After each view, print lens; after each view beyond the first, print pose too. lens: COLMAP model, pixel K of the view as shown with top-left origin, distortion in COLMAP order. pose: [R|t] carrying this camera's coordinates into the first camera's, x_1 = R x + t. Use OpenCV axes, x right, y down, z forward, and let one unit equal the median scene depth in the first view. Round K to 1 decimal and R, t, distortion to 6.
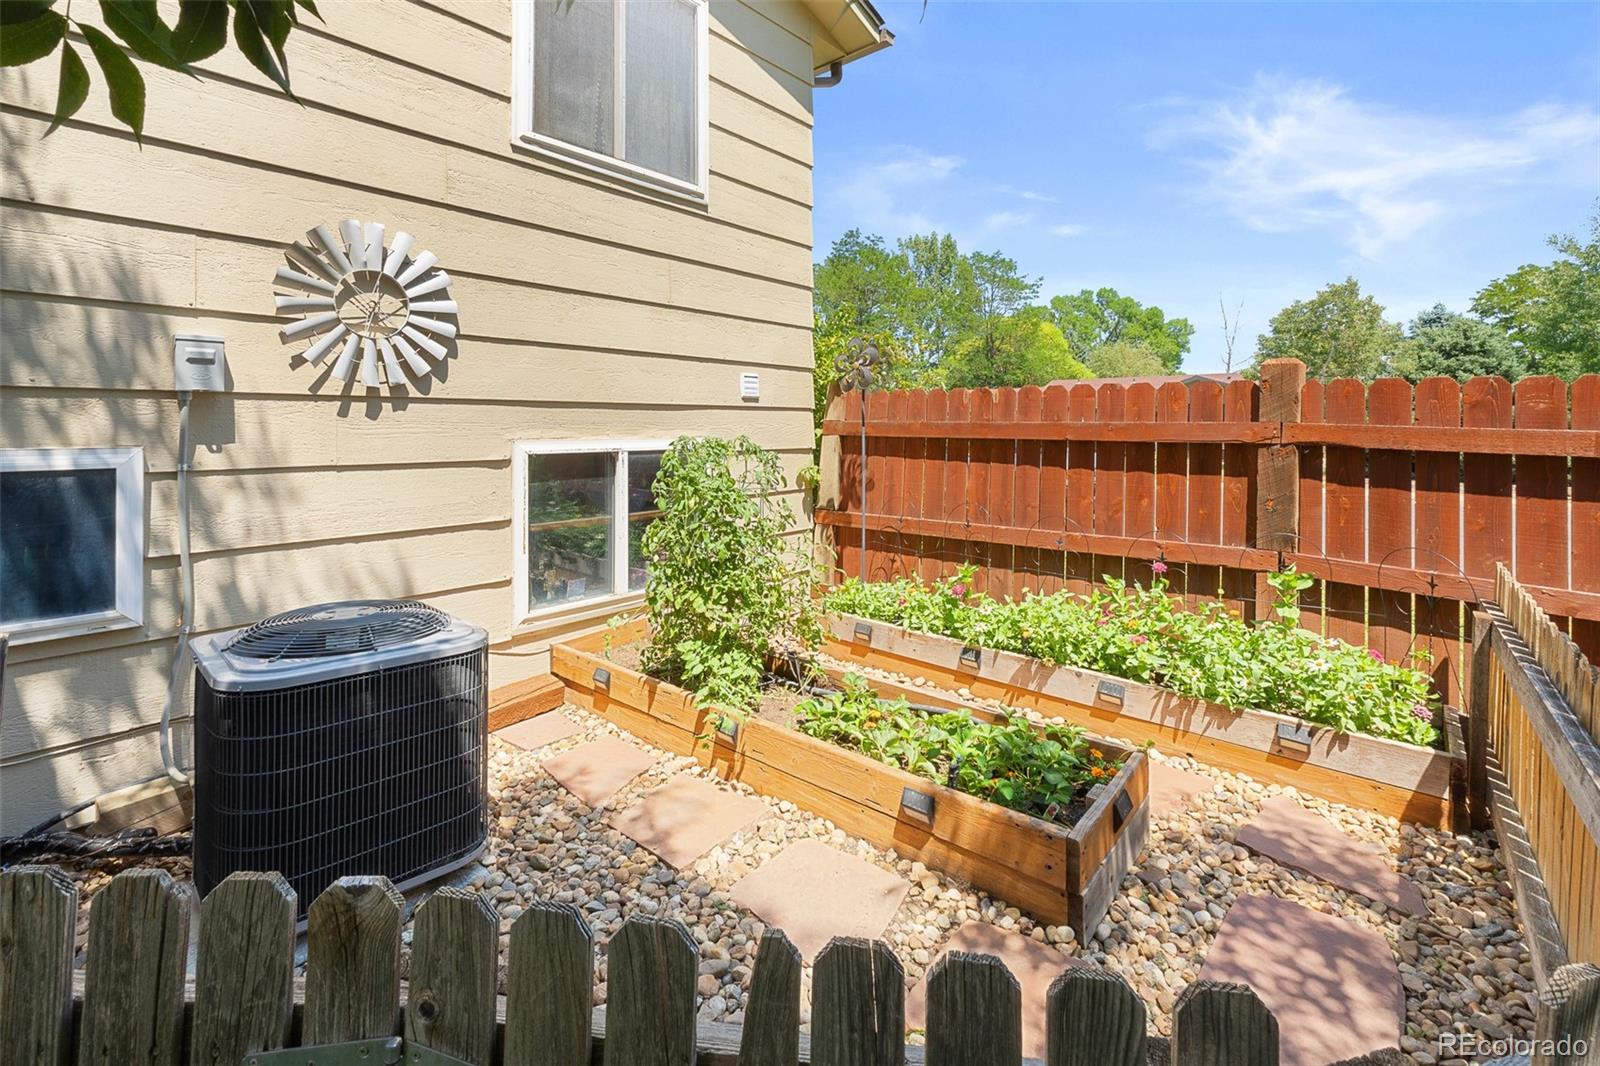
lens RADIAL K [[711.9, 0, 798.8], [0, 711.9, 430.1], [0, 0, 1]] dist [-0.000826, -0.000539]
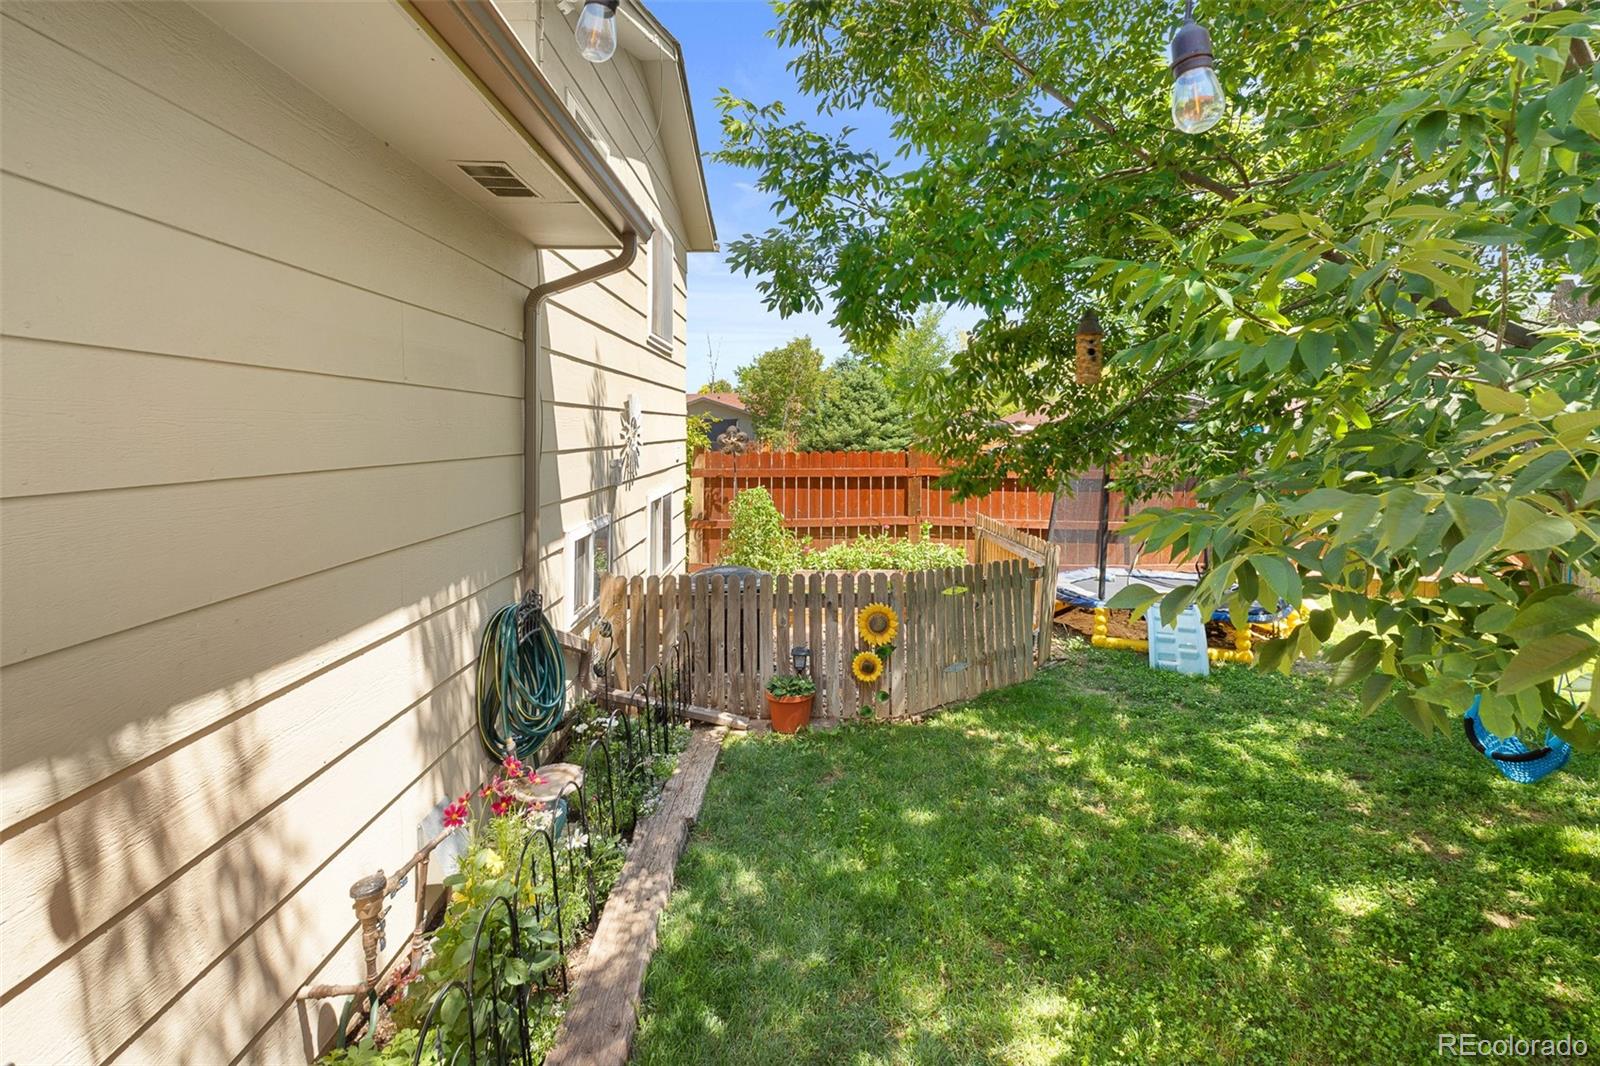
lens RADIAL K [[697.9, 0, 802.4], [0, 697.9, 471.4], [0, 0, 1]] dist [-0.005596, -0.000535]
pose [[0.765076, -0.049239, 0.642055, -0.841847], [0.017317, 0.998285, 0.055923, -0.097772], [-0.643708, -0.031666, 0.764616, -0.453160]]
